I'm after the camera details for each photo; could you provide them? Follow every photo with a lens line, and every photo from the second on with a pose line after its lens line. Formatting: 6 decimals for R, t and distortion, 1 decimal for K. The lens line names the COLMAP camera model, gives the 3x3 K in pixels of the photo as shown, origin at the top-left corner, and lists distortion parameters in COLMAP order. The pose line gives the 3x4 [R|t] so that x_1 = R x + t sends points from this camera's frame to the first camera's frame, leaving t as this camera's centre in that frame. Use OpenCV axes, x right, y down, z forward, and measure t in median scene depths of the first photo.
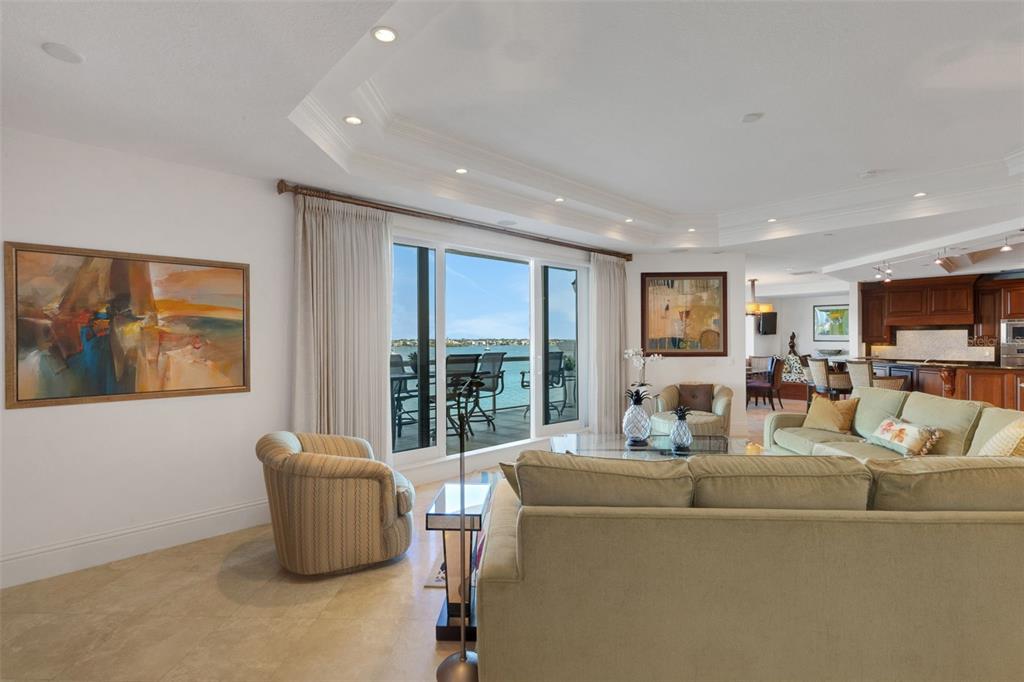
lens RADIAL K [[475.6, 0, 506.3], [0, 475.6, 338.4], [0, 0, 1]] dist [0.003774, 0.000258]
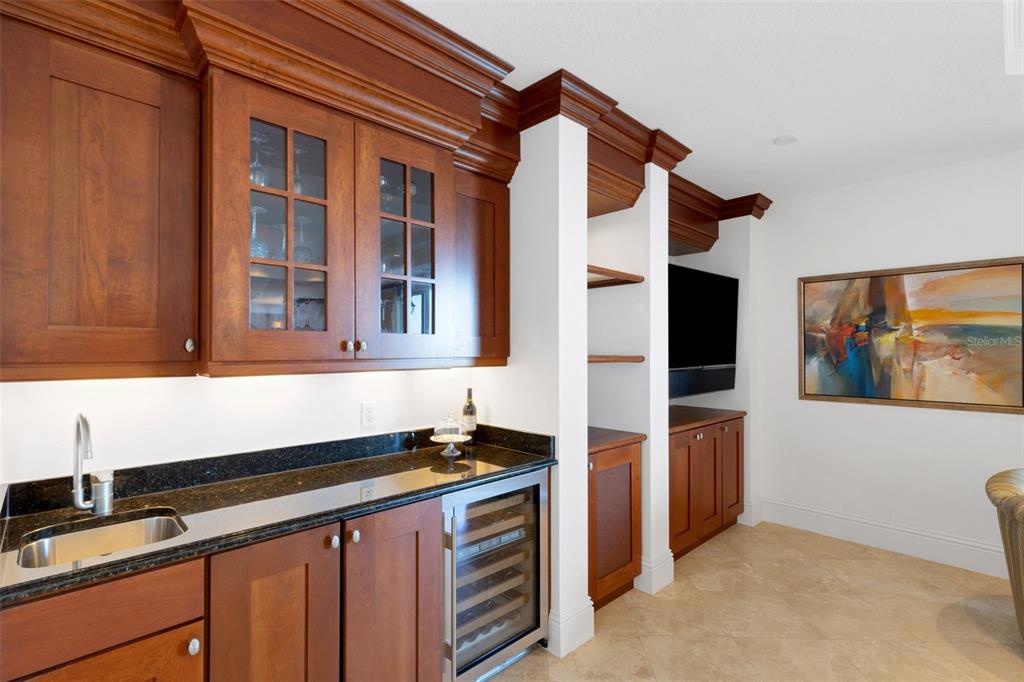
lens RADIAL K [[475.6, 0, 509.9], [0, 475.6, 345.3], [0, 0, 1]] dist [0.003774, 0.000258]
pose [[0.021811, -0.002582, -0.999759, 0.277145], [0.001293, 0.999996, -0.002555, -0.004895], [0.999761, -0.001237, 0.021814, 0.120321]]
